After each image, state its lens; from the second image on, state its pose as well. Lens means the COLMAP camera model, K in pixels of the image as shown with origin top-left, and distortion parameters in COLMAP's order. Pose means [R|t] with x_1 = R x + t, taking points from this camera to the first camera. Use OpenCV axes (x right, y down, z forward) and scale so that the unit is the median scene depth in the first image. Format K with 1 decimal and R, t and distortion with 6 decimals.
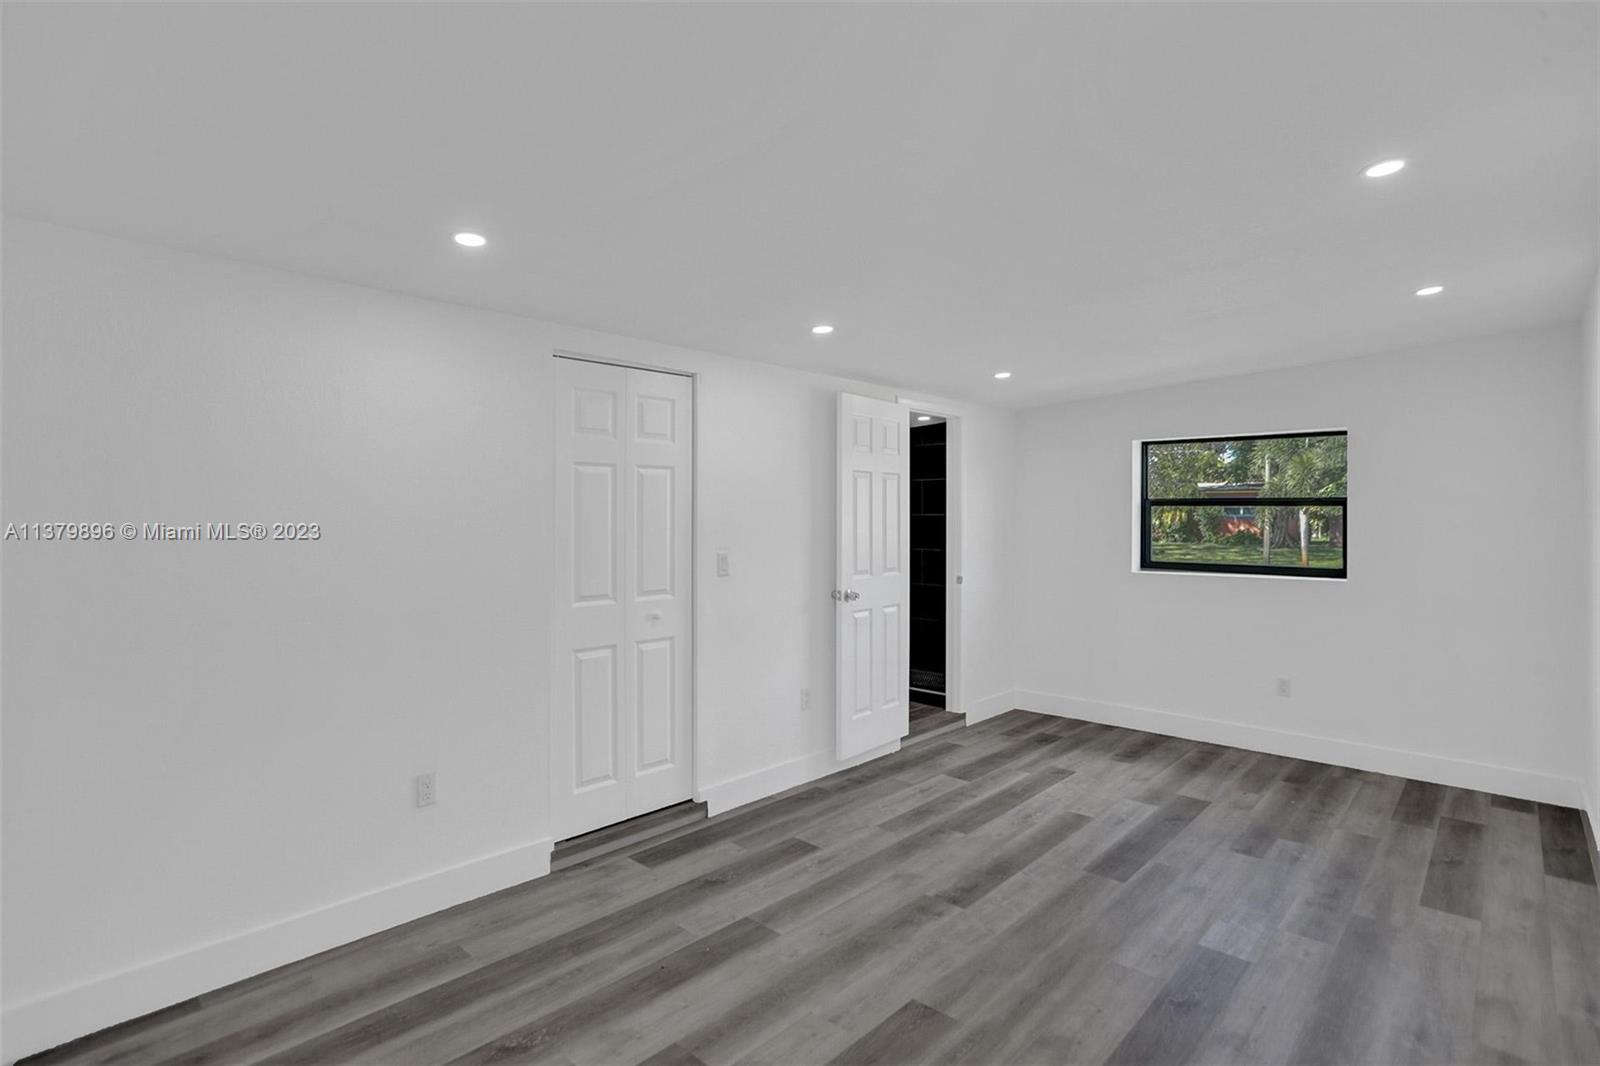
lens RADIAL K [[797.6, 0, 788.9], [0, 797.6, 502.1], [0, 0, 1]] dist [-0.063381, 0.025220]
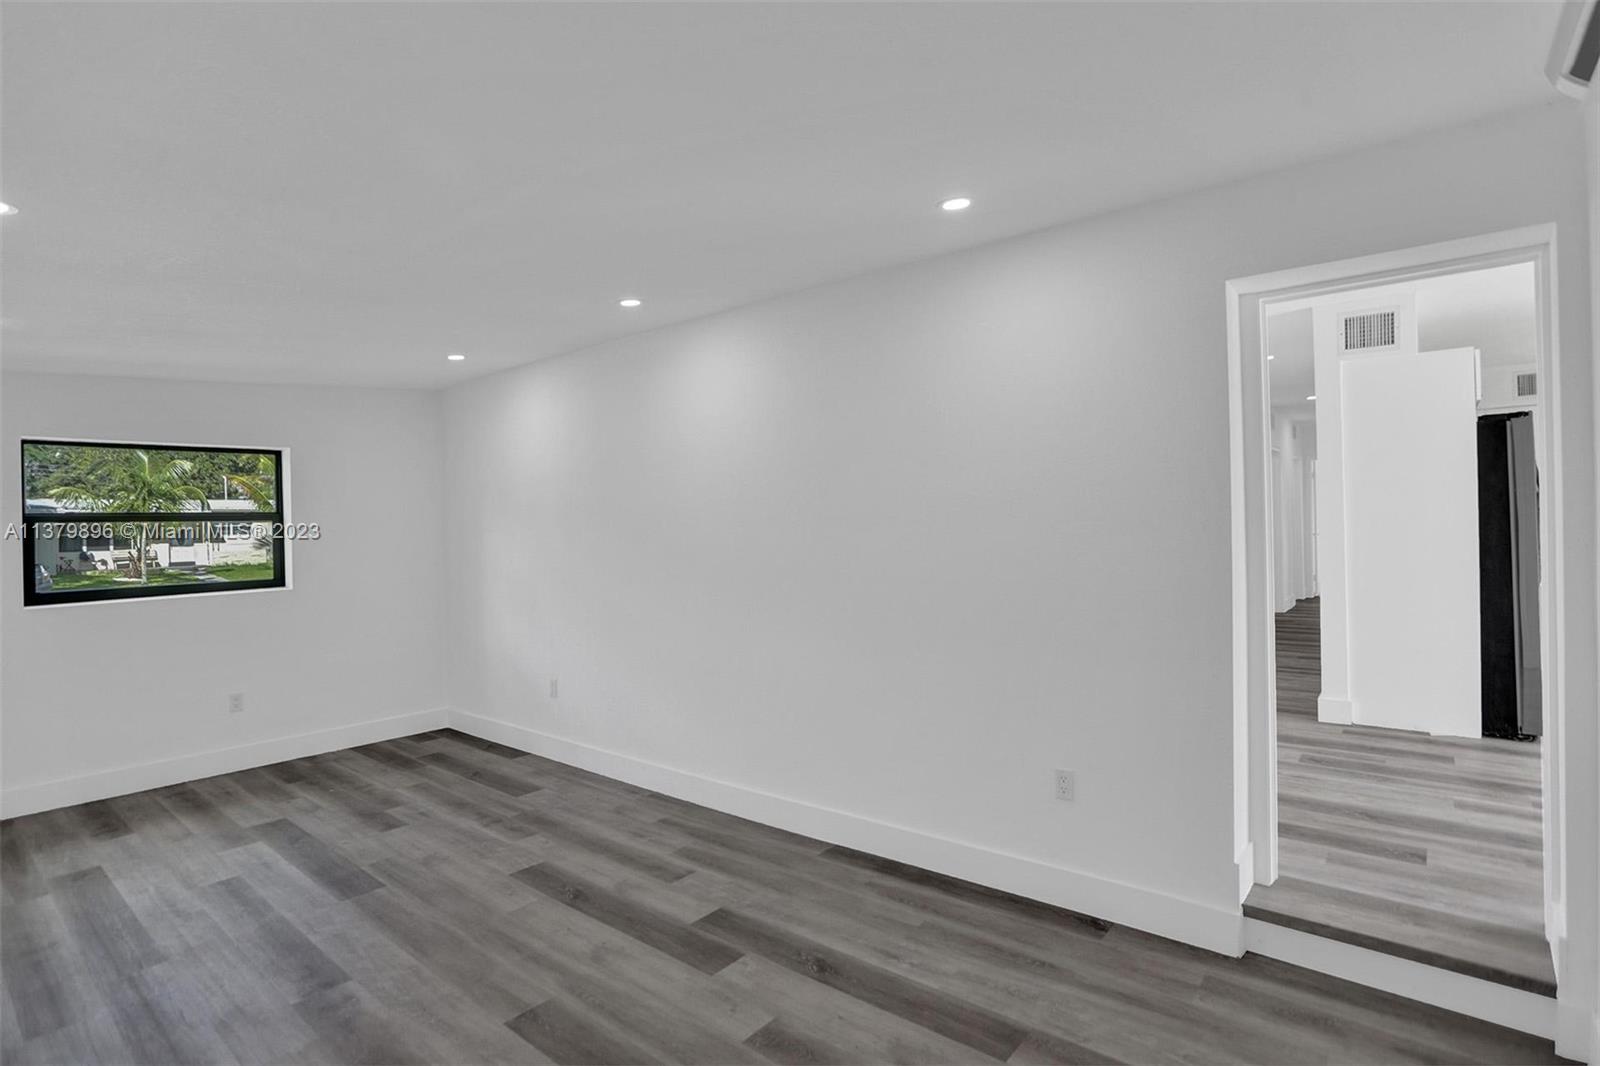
lens RADIAL K [[797.6, 0, 803.7], [0, 797.6, 510.7], [0, 0, 1]] dist [-0.063381, 0.025220]
pose [[-0.064924, 0.013291, 0.997802, -0.577909], [0.007694, 0.999888, -0.012819, 0.016158], [-0.997861, 0.006845, -0.065019, 0.485425]]
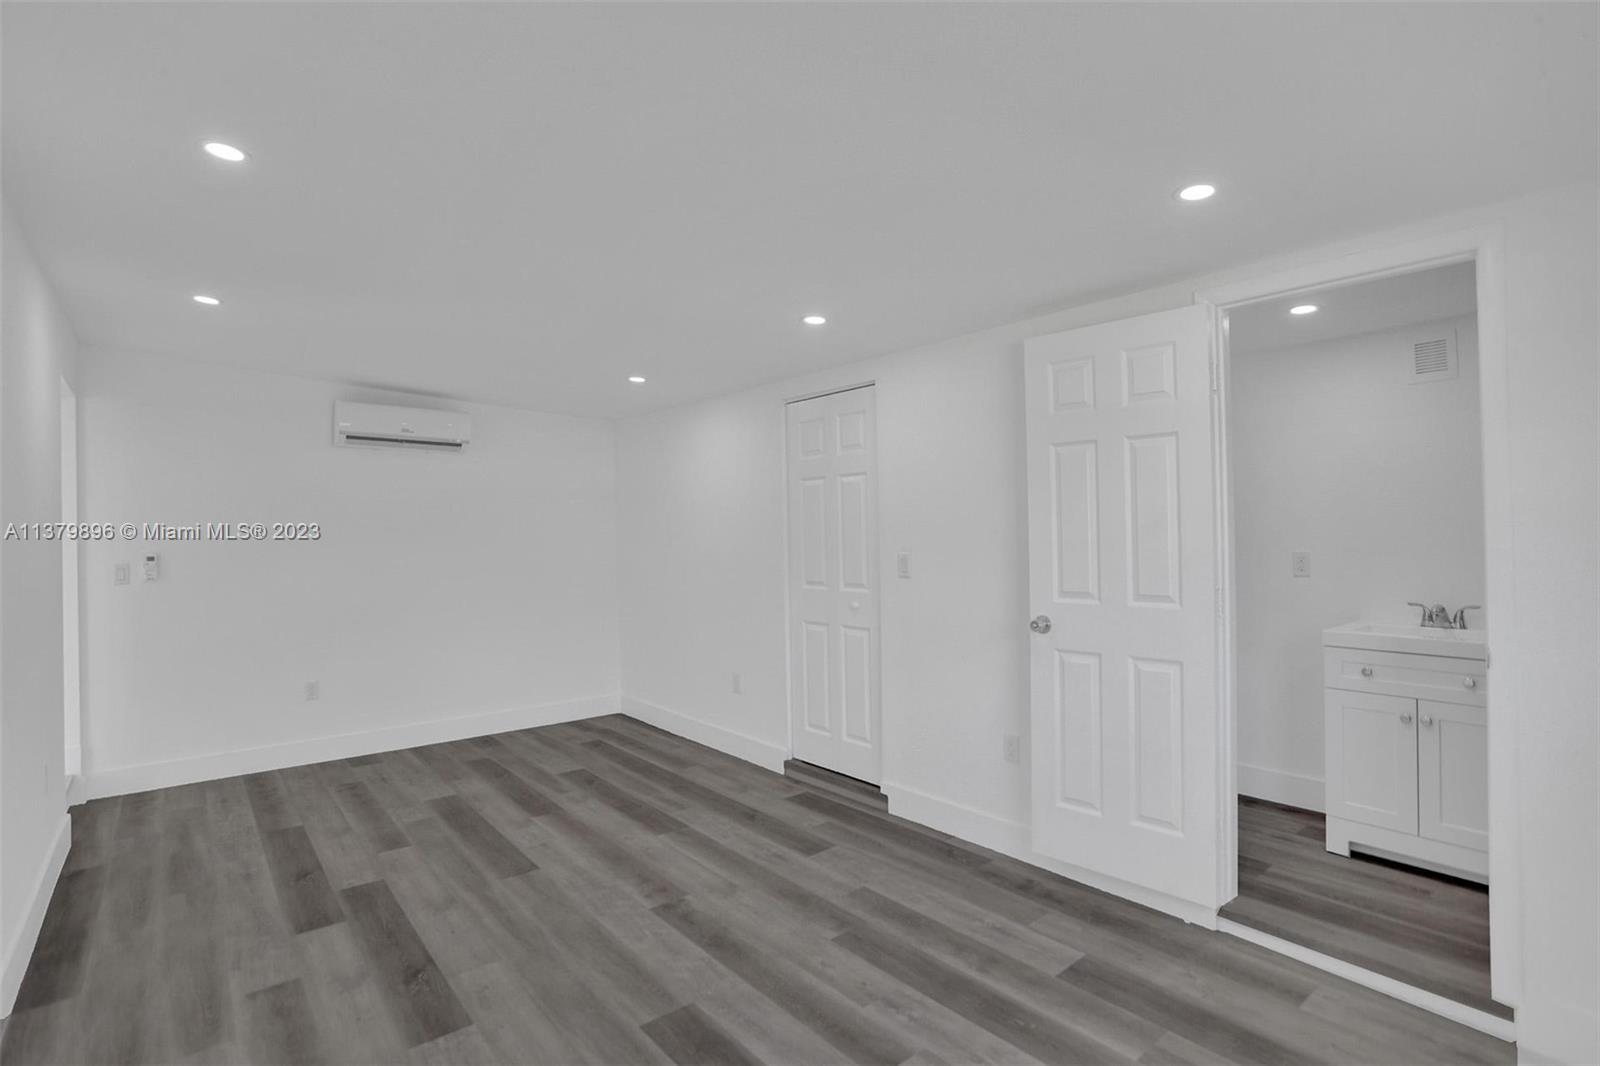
lens RADIAL K [[797.6, 0, 812.9], [0, 797.6, 517.8], [0, 0, 1]] dist [-0.063381, 0.025220]
pose [[-0.121372, -0.013624, -0.992514, 1.047857], [0.032776, 0.999306, -0.017725, 0.038783], [0.992066, -0.034682, -0.120842, 1.174806]]
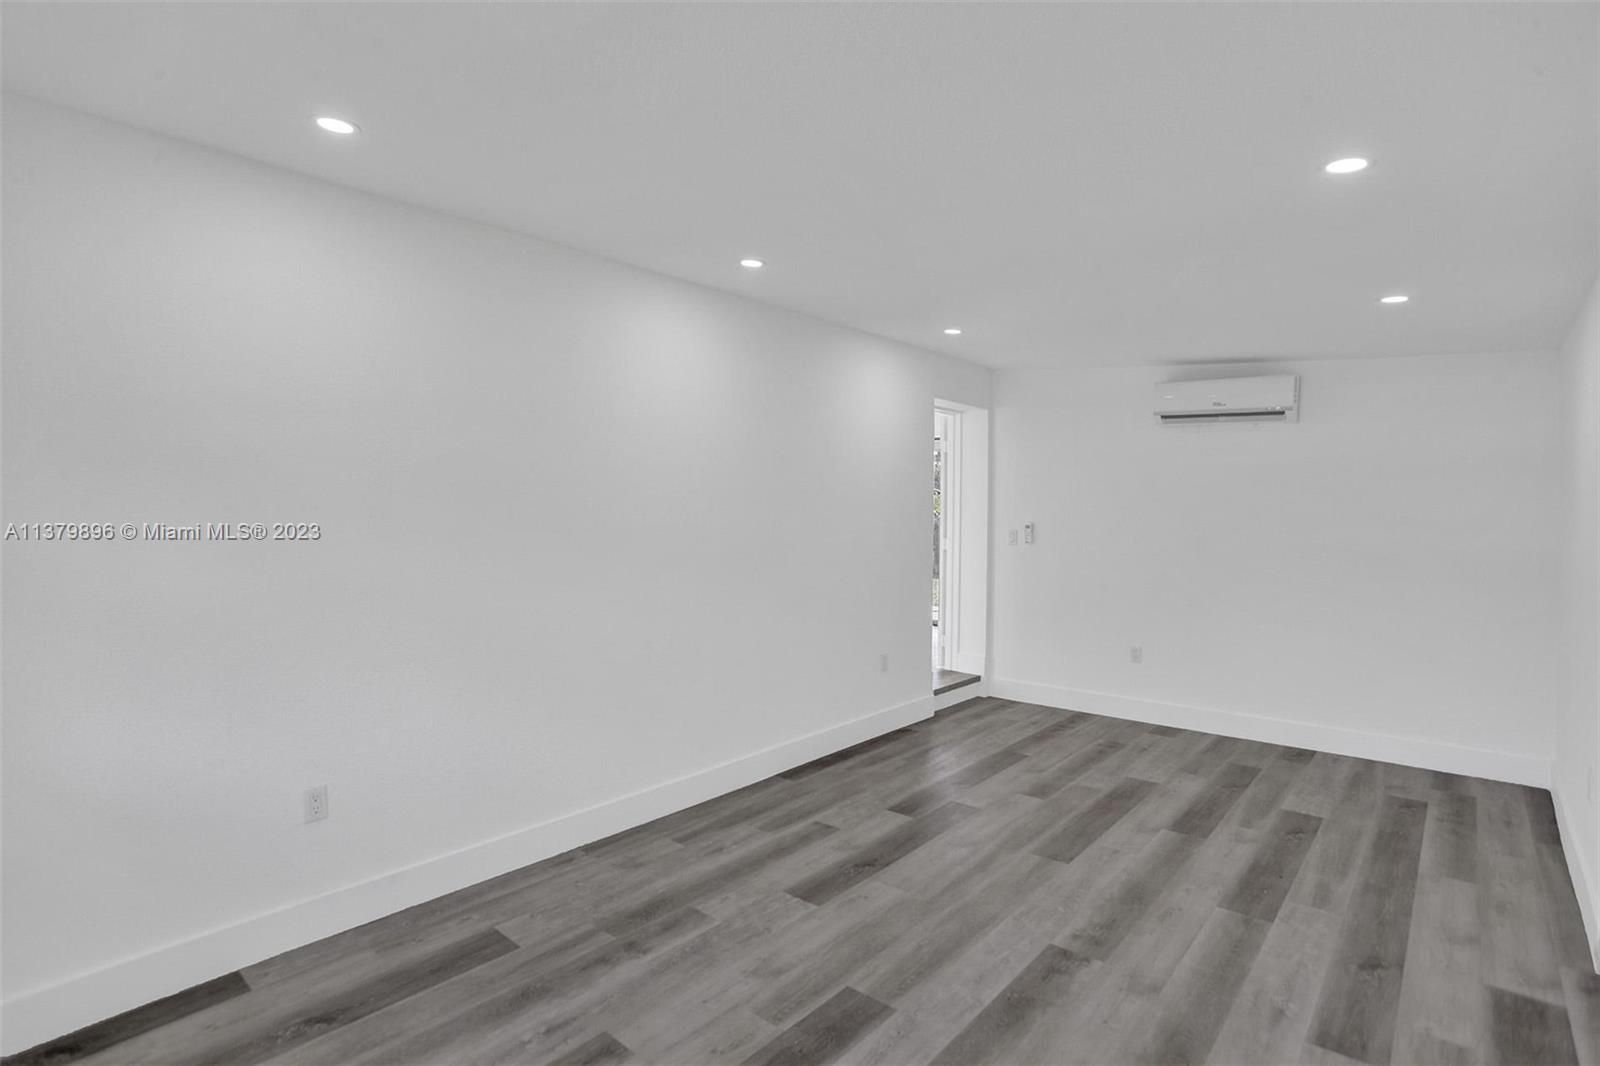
lens RADIAL K [[797.6, 0, 791.9], [0, 797.6, 517.8], [0, 0, 1]] dist [-0.063381, 0.025220]
pose [[-0.999264, -0.008359, -0.037430, 0.480752], [-0.008148, 0.999950, -0.005802, 0.042452], [0.037477, -0.005493, -0.999282, 1.629327]]
